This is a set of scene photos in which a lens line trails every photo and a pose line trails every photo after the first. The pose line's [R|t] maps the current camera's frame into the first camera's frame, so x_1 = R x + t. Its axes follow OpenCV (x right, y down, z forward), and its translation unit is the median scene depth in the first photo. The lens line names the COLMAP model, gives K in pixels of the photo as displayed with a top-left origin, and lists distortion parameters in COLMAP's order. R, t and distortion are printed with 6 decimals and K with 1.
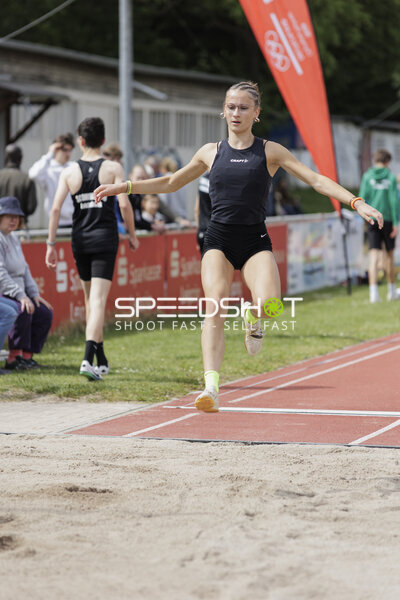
lens RADIAL K [[2706.6, 0, 200.0], [0, 2706.6, 300.0], [0, 0, 1]] dist [-0.125927, -3.653835]
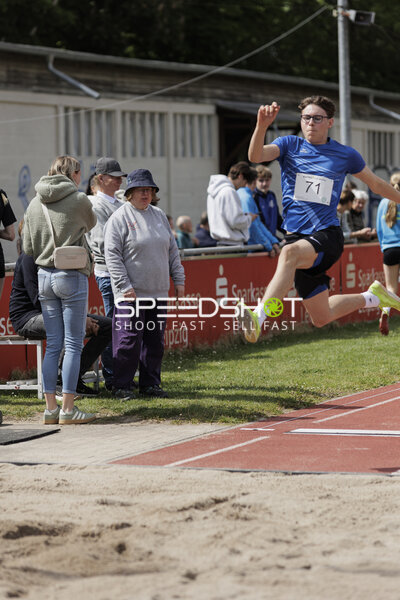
lens RADIAL K [[2419.7, 0, 200.0], [0, 2419.7, 300.0], [0, 0, 1]] dist [-0.246503, 2.690070]
pose [[0.993412, -0.021185, -0.112623, 0.068941], [0.020886, 0.999775, -0.003834, -0.003397], [0.112679, 0.001456, 0.993630, 0.143400]]
